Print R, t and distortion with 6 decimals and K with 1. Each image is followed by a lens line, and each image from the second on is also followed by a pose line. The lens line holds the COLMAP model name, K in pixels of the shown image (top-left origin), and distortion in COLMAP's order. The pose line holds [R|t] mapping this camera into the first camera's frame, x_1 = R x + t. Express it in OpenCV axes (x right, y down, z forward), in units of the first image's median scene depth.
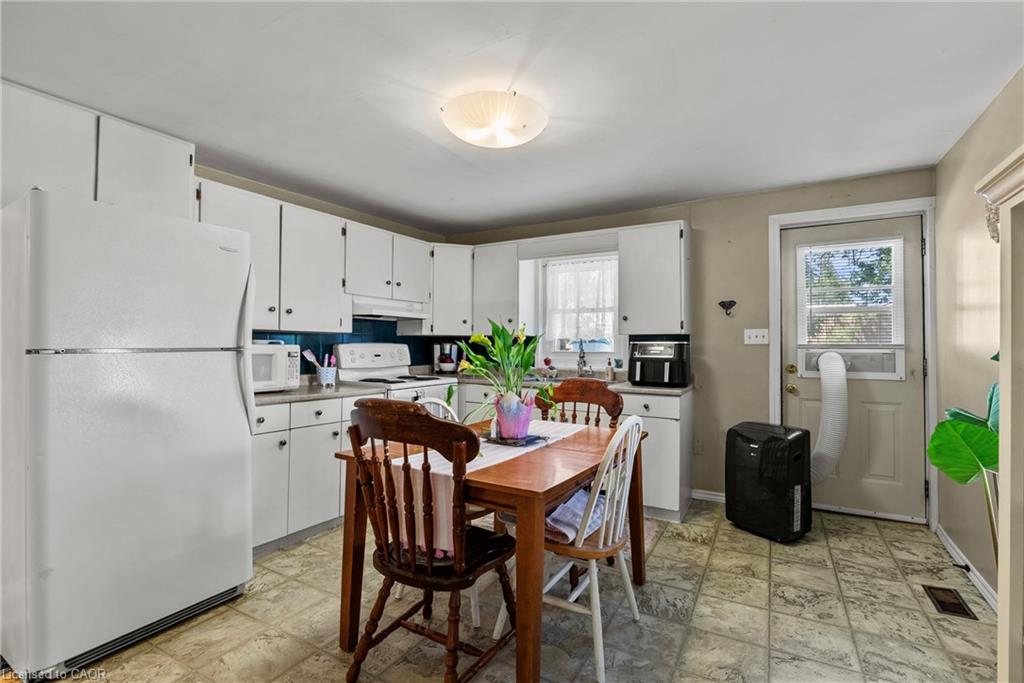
lens RADIAL K [[457.4, 0, 513.7], [0, 457.4, 345.7], [0, 0, 1]] dist [-0.019519, 0.000436]
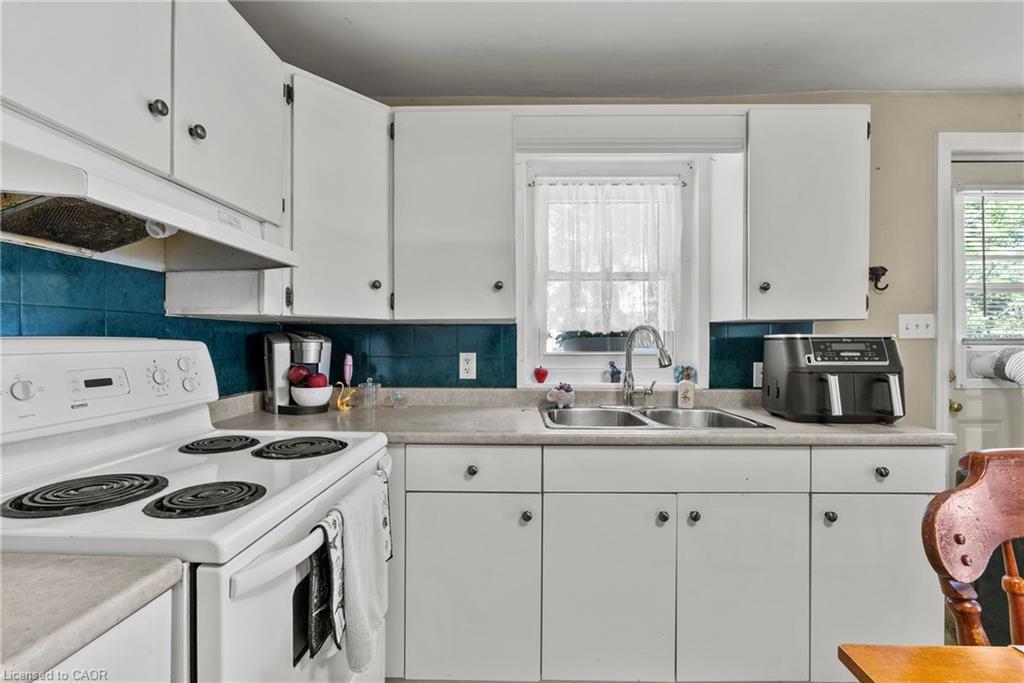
lens RADIAL K [[446.5, 0, 512.0], [0, 446.5, 341.5], [0, 0, 1]] dist [-0.002017, -0.000264]
pose [[0.871497, -0.004827, 0.490377, -0.243455], [0.004430, 0.999988, 0.001970, -0.003210], [-0.490381, 0.000456, 0.871508, 0.737349]]
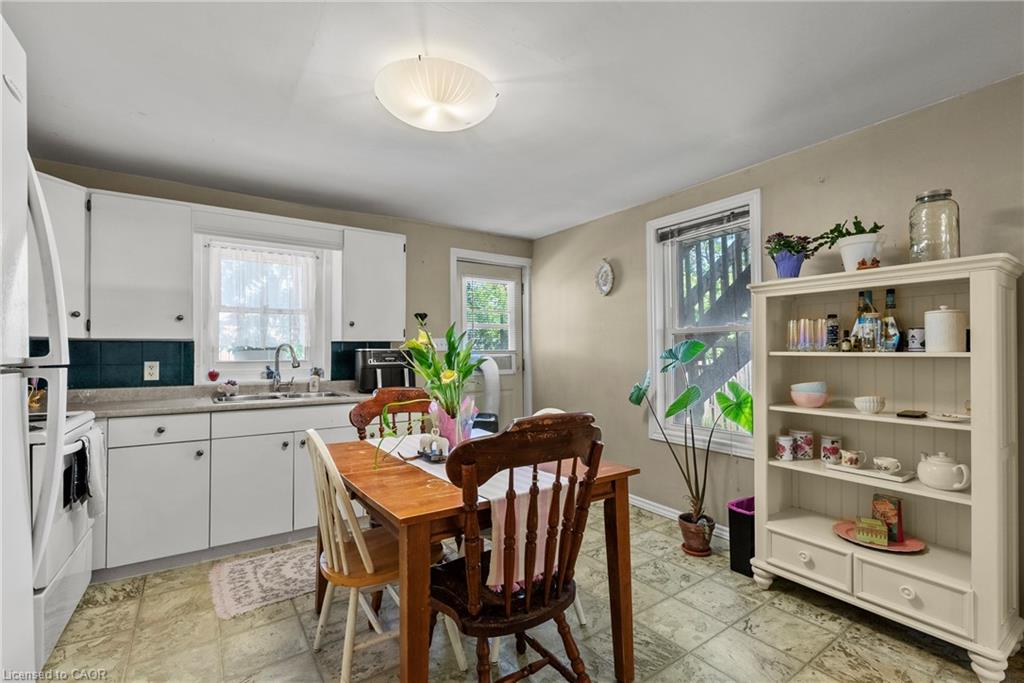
lens RADIAL K [[463.0, 0, 507.2], [0, 463.0, 344.9], [0, 0, 1]] dist [0.000916, 0.000448]
pose [[0.440394, 0.009254, 0.897757, -0.490718], [0.007445, 0.999875, -0.013959, -0.001235], [-0.897774, 0.012831, 0.440270, 0.302462]]
